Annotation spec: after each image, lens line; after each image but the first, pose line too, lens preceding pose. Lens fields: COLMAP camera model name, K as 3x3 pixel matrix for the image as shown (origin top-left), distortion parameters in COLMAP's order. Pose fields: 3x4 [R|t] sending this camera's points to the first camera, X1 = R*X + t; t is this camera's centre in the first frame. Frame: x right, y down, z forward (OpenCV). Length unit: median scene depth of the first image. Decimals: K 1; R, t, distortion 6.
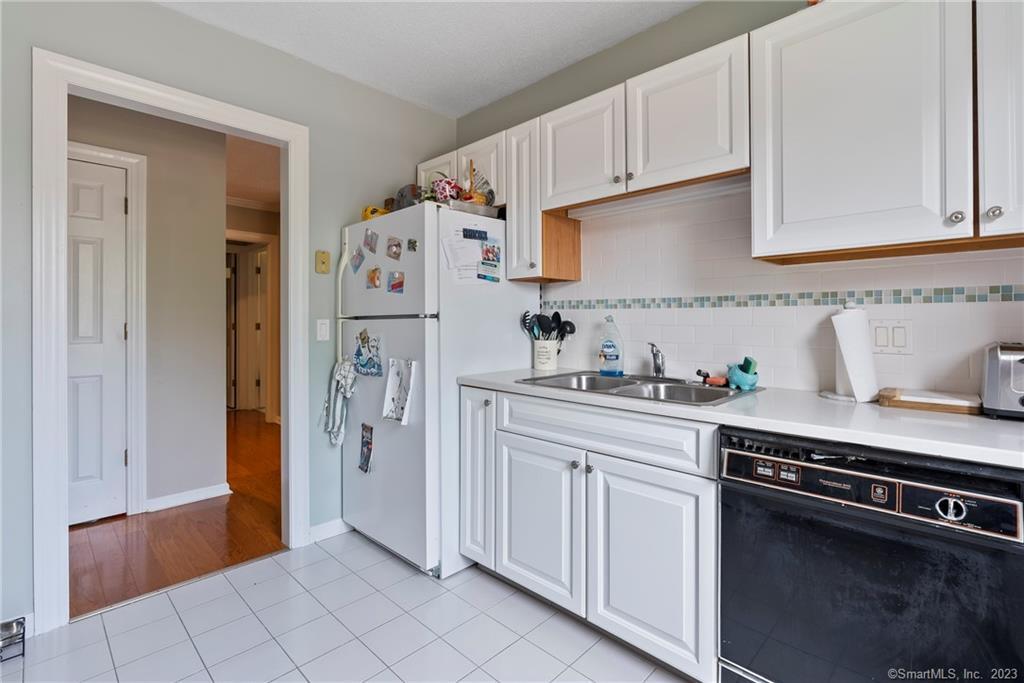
lens RADIAL K [[472.8, 0, 509.7], [0, 472.8, 325.7], [0, 0, 1]] dist [-0.025298, 0.011564]
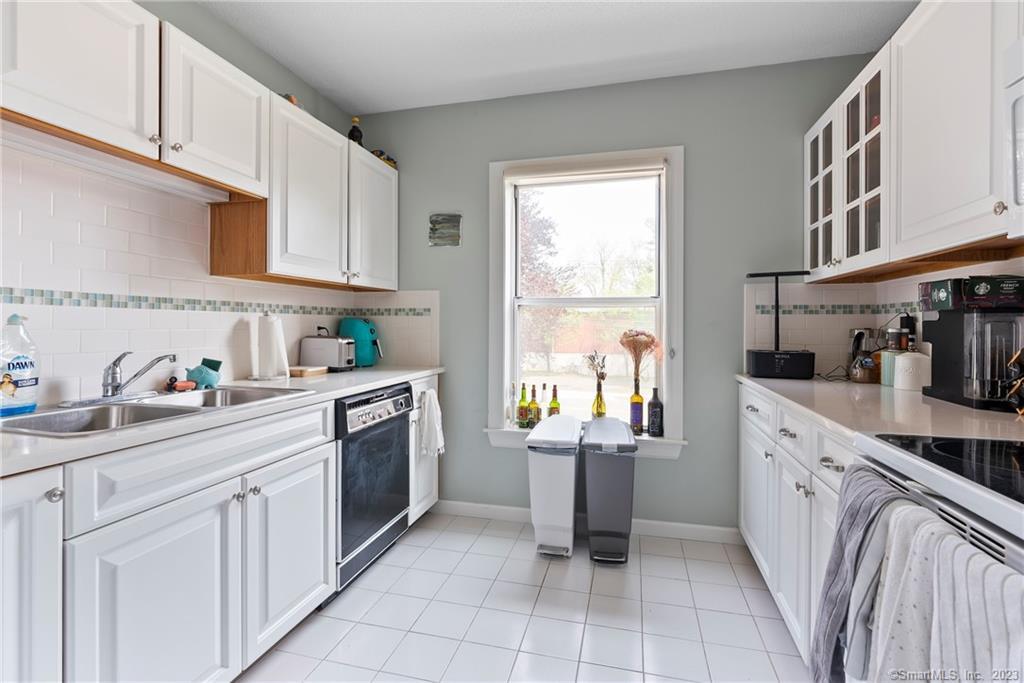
lens RADIAL K [[472.8, 0, 509.7], [0, 472.8, 325.7], [0, 0, 1]] dist [-0.025298, 0.011564]
pose [[-0.495260, -0.008006, 0.868708, -0.738993], [-0.002855, 0.999967, 0.007588, -0.016352], [-0.868740, 0.001278, -0.495267, 0.892694]]
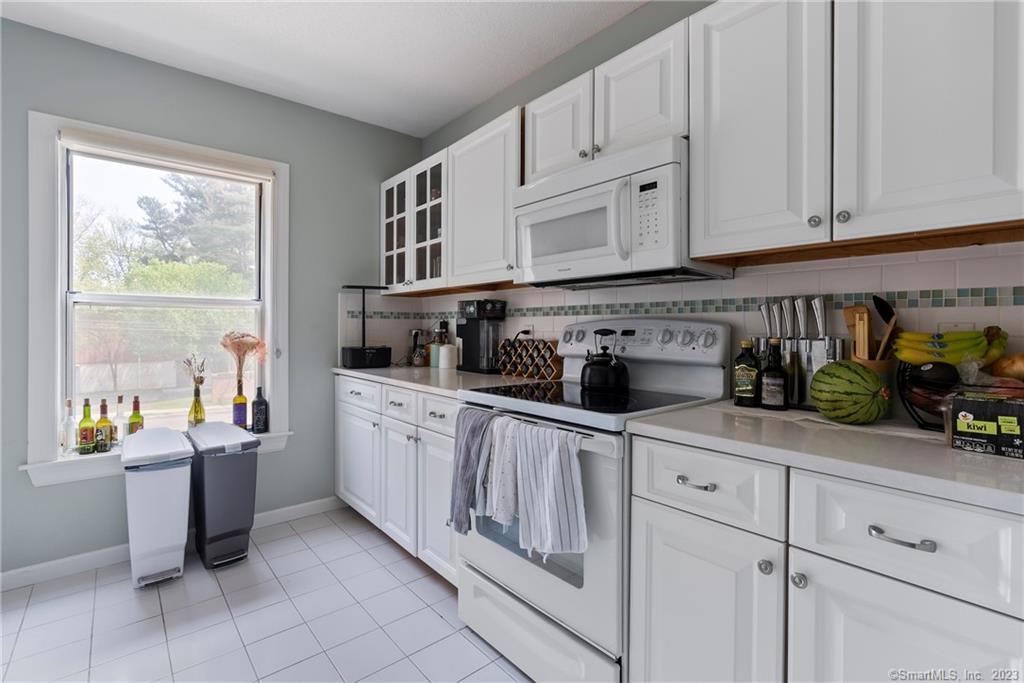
lens RADIAL K [[472.8, 0, 509.7], [0, 472.8, 325.7], [0, 0, 1]] dist [-0.025298, 0.011564]
pose [[-0.995063, -0.007063, 0.098996, -0.675169], [-0.007204, 0.999973, -0.001072, -0.016550], [-0.098985, -0.001779, -0.995087, 1.130765]]
